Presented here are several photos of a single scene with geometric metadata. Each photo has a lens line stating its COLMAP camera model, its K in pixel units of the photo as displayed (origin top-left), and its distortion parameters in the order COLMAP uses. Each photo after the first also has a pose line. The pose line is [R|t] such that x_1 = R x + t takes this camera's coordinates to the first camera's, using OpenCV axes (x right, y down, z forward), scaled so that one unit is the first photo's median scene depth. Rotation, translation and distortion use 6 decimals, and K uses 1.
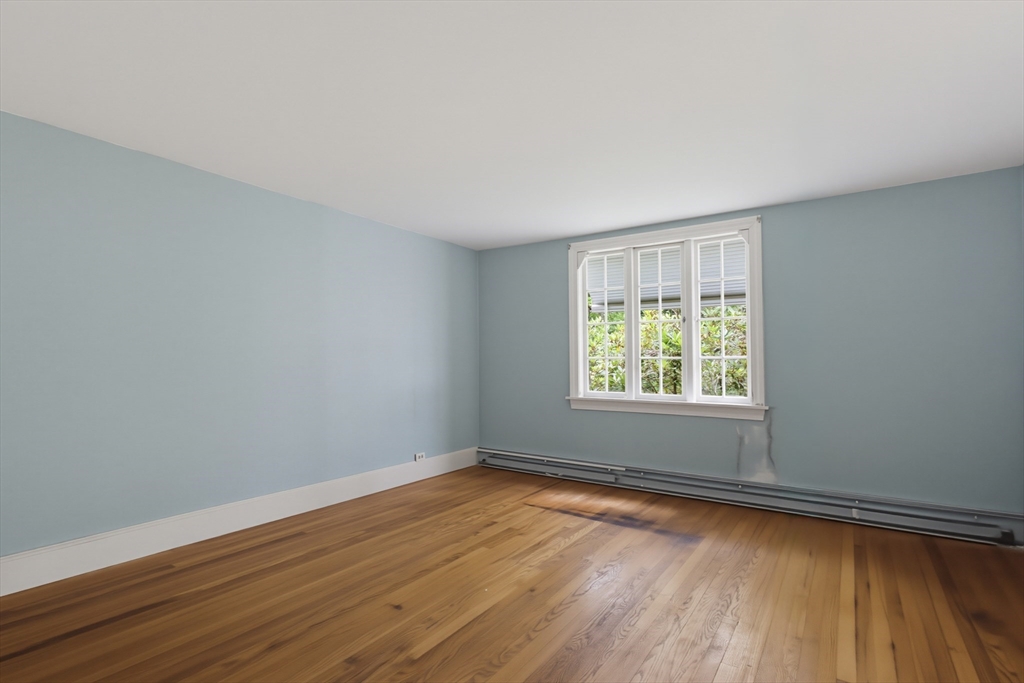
lens RADIAL K [[484.0, 0, 512.2], [0, 484.0, 347.4], [0, 0, 1]] dist [0.003106, 0.000774]
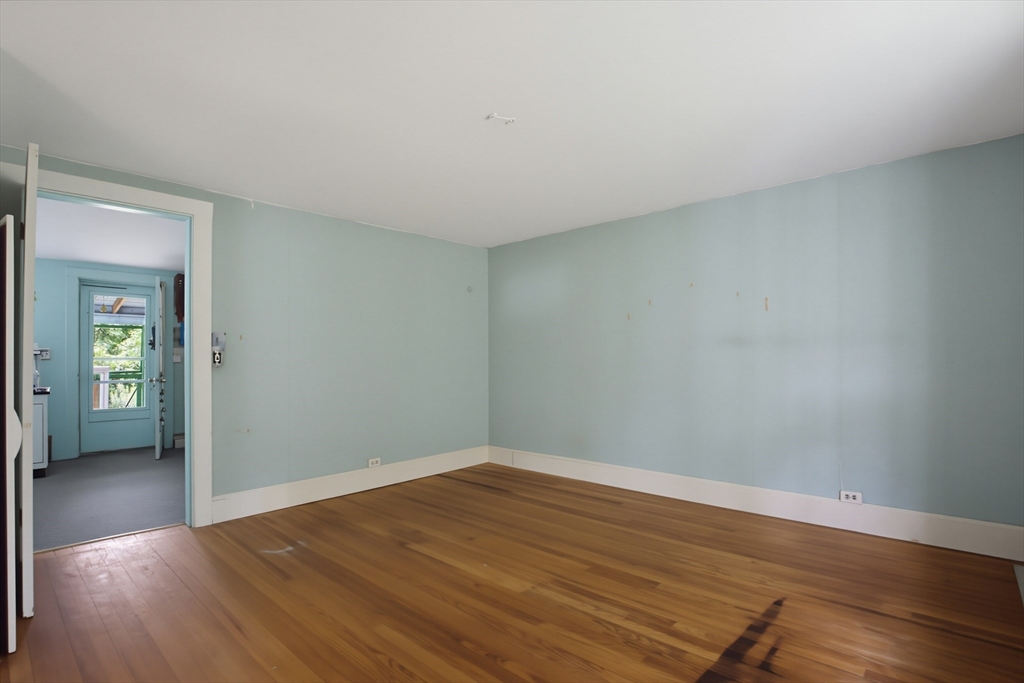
lens RADIAL K [[505.1, 0, 512.0], [0, 505.1, 341.5], [0, 0, 1]] dist [-0.055489, 0.000173]
pose [[-0.126751, -0.027696, -0.991548, 0.727251], [0.025005, 0.999203, -0.031106, 0.029218], [0.991619, -0.028736, -0.125958, 0.842397]]
